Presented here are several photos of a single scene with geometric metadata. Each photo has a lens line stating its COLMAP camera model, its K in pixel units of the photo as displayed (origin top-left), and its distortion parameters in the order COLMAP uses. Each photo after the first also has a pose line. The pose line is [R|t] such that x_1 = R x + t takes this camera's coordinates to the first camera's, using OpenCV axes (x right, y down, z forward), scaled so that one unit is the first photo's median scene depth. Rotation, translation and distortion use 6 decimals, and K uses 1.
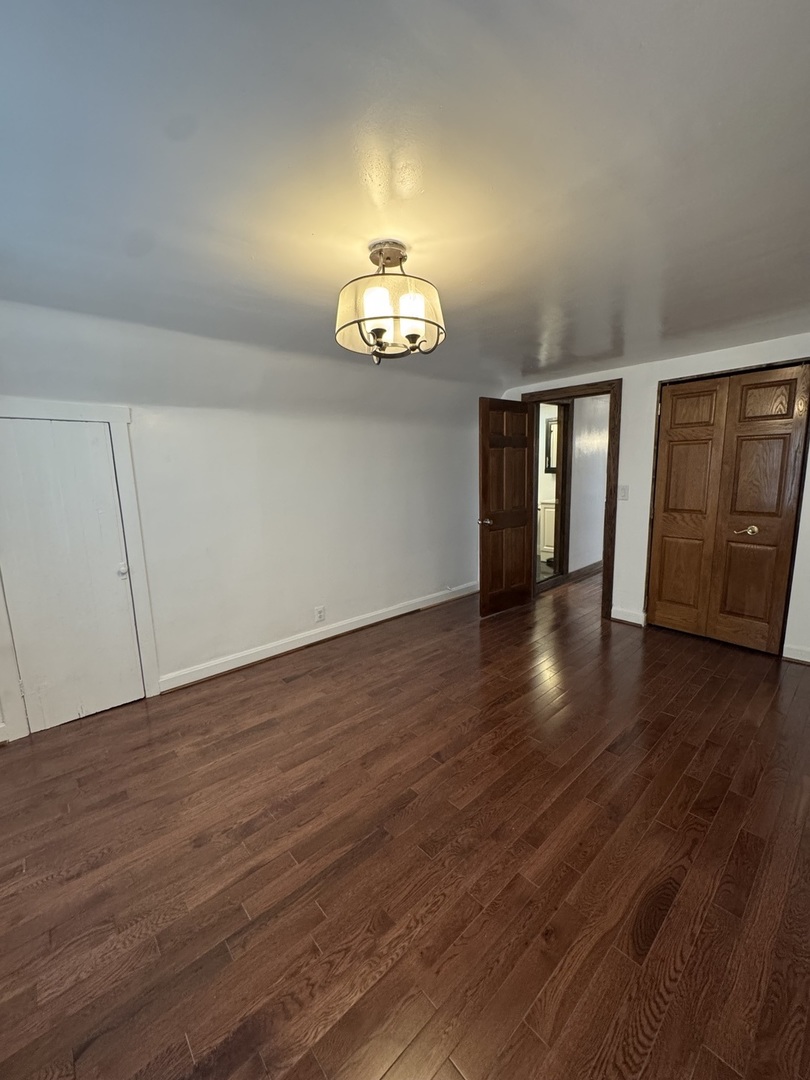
lens RADIAL K [[432.8, 0, 393.4], [0, 432.8, 538.2], [0, 0, 1]] dist [0.001383, 0.000194]
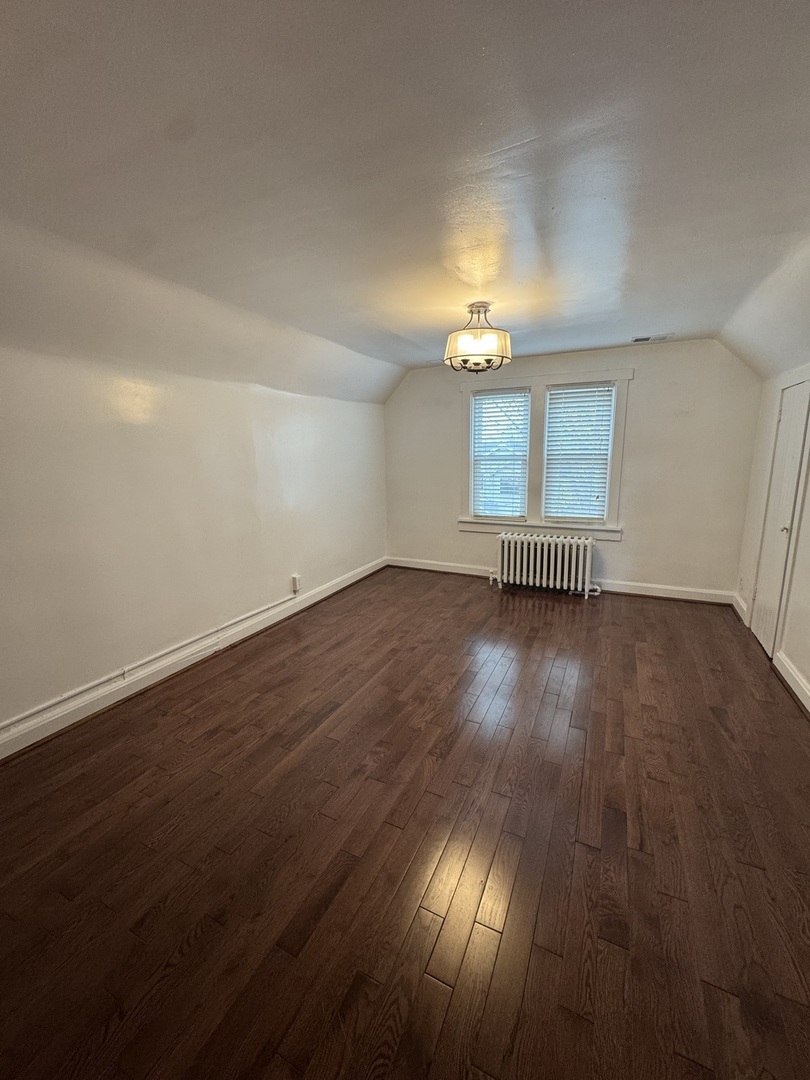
lens RADIAL K [[432.8, 0, 400.7], [0, 432.8, 543.3], [0, 0, 1]] dist [0.001383, 0.000194]
pose [[-0.918473, 0.122491, -0.376035, 0.650921], [-0.018824, 0.936208, 0.350941, -0.254025], [0.395034, 0.329408, -0.857577, 1.702282]]
